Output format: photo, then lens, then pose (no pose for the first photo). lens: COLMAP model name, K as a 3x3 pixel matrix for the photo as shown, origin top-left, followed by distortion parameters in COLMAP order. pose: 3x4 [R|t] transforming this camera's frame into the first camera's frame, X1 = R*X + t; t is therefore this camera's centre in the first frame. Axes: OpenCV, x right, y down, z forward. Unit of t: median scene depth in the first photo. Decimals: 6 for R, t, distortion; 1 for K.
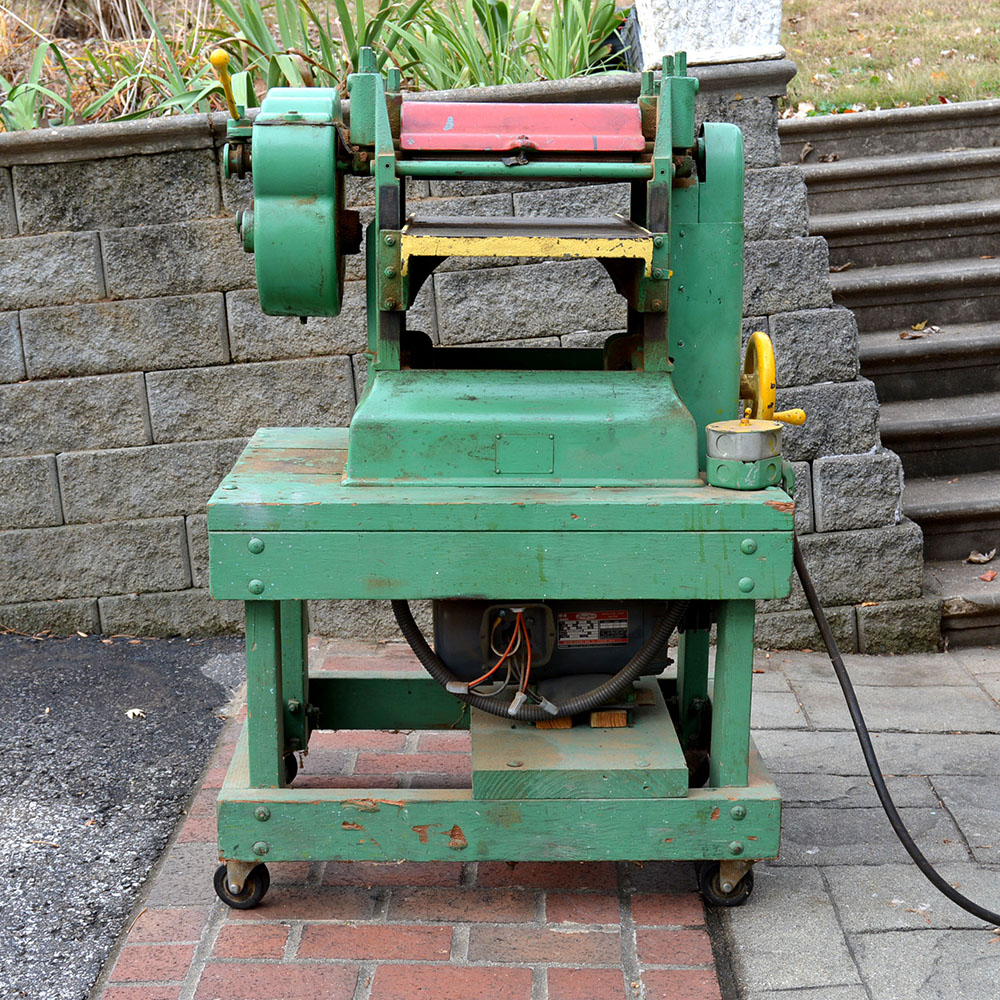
lens RADIAL K [[1730.2, 0, 518.7], [0, 1730.2, 499.1], [0, 0, 1]] dist [-0.060540, 0.000000]
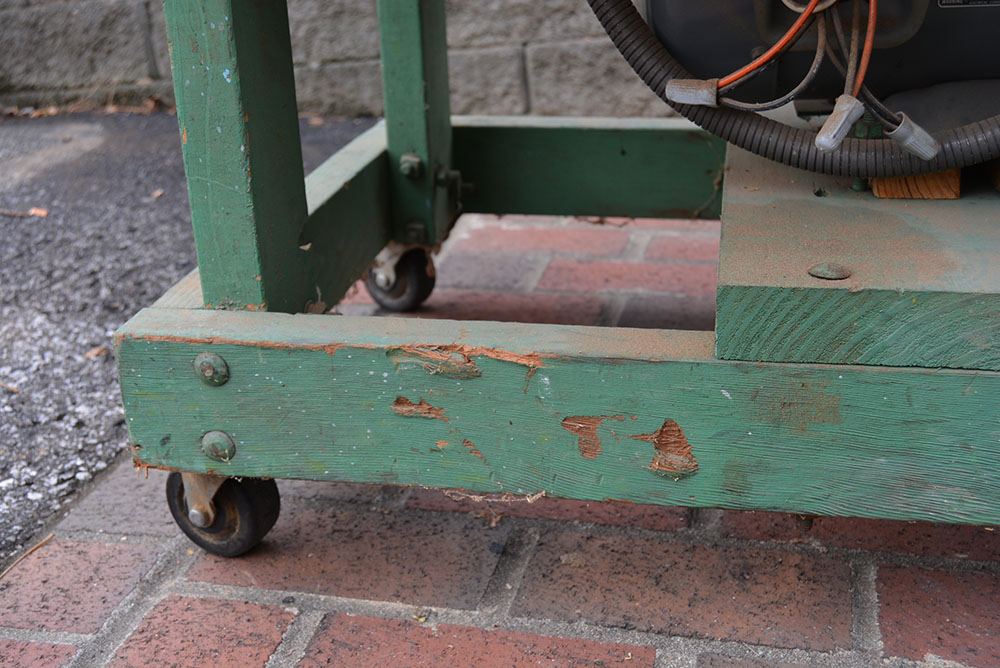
lens RADIAL K [[1209.0, 0, 500.4], [0, 1209.0, 331.8], [0, 0, 1]] dist [-0.053406, 0.000000]
pose [[0.974134, 0.044614, -0.221523, -0.012836], [-0.002486, 0.982373, 0.186912, 0.109809], [0.225957, -0.181527, 0.957074, 0.684238]]
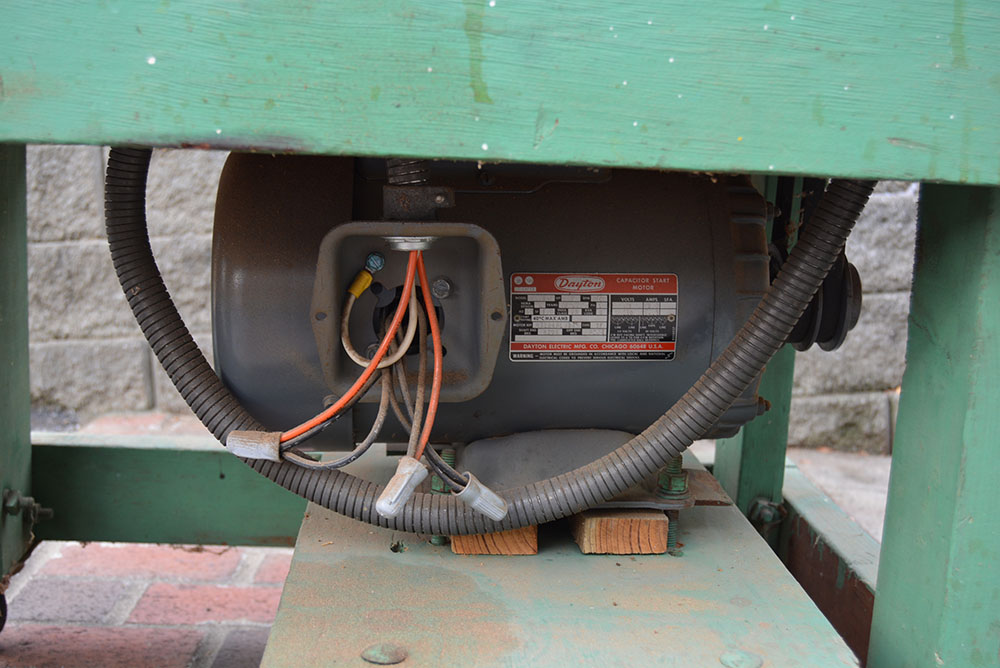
lens RADIAL K [[1246.0, 0, 508.4], [0, 1246.0, 335.4], [0, 0, 1]] dist [-0.053669, 0.000000]
pose [[0.998699, 0.030083, 0.041182, 0.010039], [-0.028701, 0.999018, -0.033767, 0.090375], [-0.042157, 0.032541, 0.998581, 0.700831]]
